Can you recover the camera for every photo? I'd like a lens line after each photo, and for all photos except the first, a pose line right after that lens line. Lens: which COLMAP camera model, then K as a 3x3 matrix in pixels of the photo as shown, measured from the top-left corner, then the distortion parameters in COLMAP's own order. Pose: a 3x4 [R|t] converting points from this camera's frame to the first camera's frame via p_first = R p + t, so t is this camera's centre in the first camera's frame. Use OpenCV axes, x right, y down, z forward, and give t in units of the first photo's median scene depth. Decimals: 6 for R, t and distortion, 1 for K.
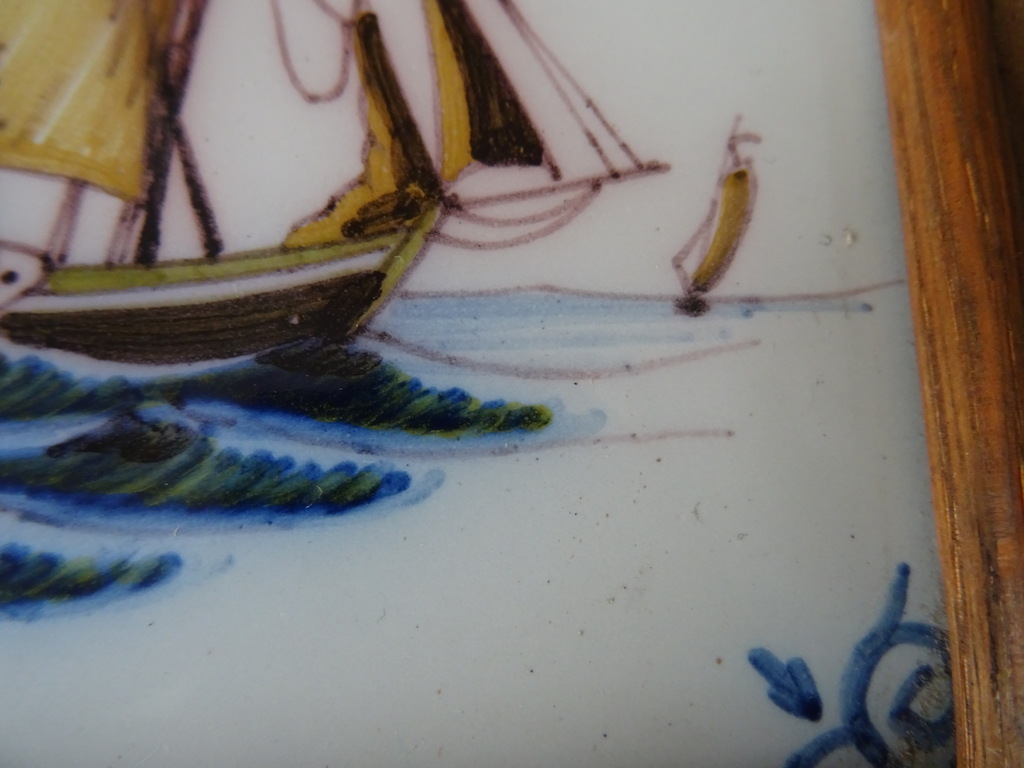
lens RADIAL K [[732.5, 0, 512.0], [0, 732.5, 384.0], [0, 0, 1]] dist [0.006560, -0.026133]
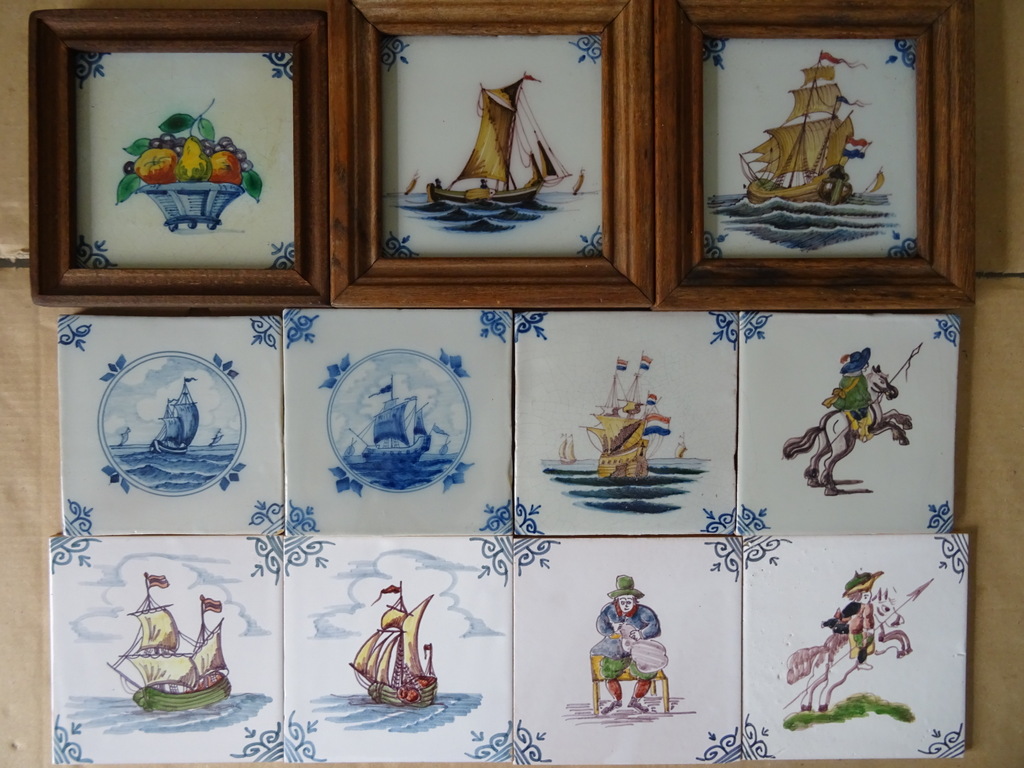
lens RADIAL K [[732.5, 0, 512.0], [0, 732.5, 384.0], [0, 0, 1]] dist [0.006560, -0.026133]
pose [[0.999304, -0.016751, -0.033321, -0.211754], [0.023945, 0.973152, 0.228914, 0.066432], [0.028592, -0.229553, 0.972876, -7.403450]]
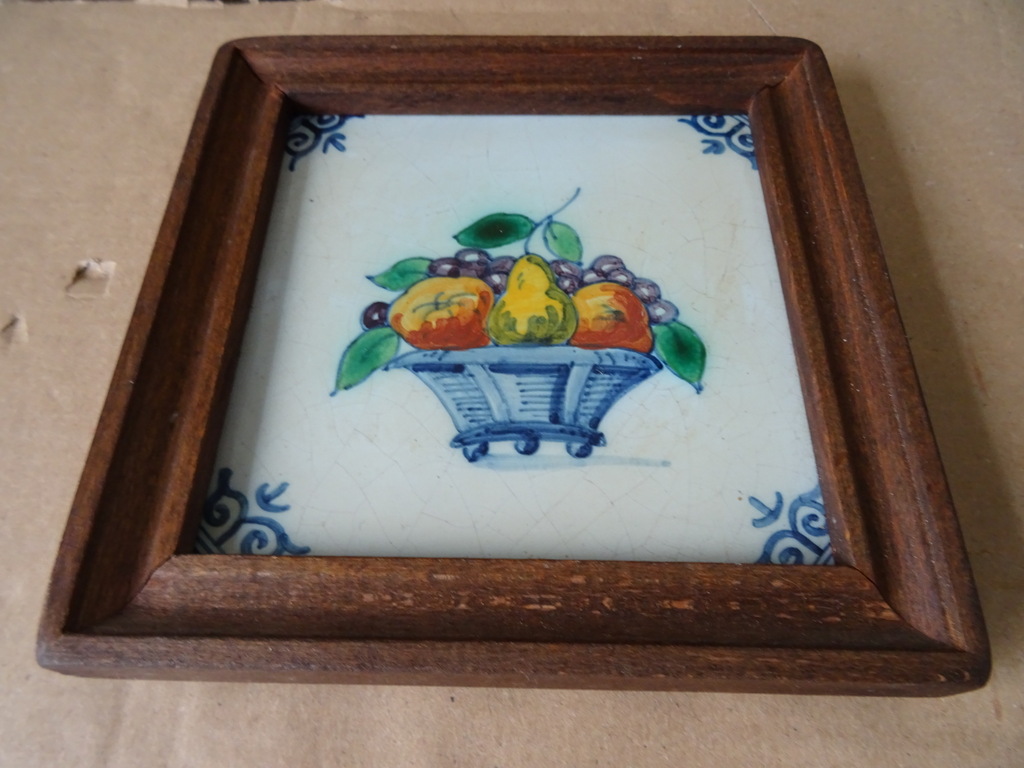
lens RADIAL K [[732.9, 0, 513.8], [0, 732.9, 382.8], [0, 0, 1]] dist [-0.004245, -0.007876]
pose [[0.996607, -0.032538, -0.075605, -3.747345], [0.011079, 0.963216, -0.268499, 0.667965], [0.081560, 0.266751, 0.960308, -2.237103]]
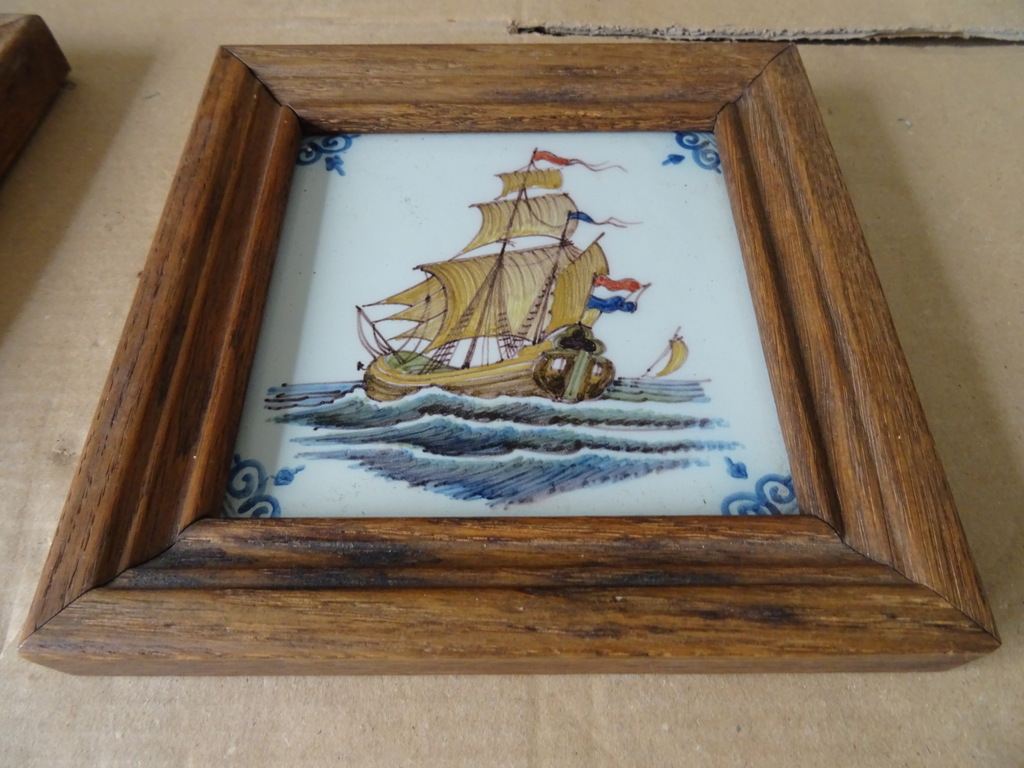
lens RADIAL K [[732.9, 0, 513.8], [0, 732.9, 382.8], [0, 0, 1]] dist [-0.004245, -0.007876]
pose [[0.998140, -0.041894, -0.044294, 3.039727], [0.024375, 0.940138, -0.339920, 1.144139], [0.055883, 0.338208, 0.939411, -2.087282]]
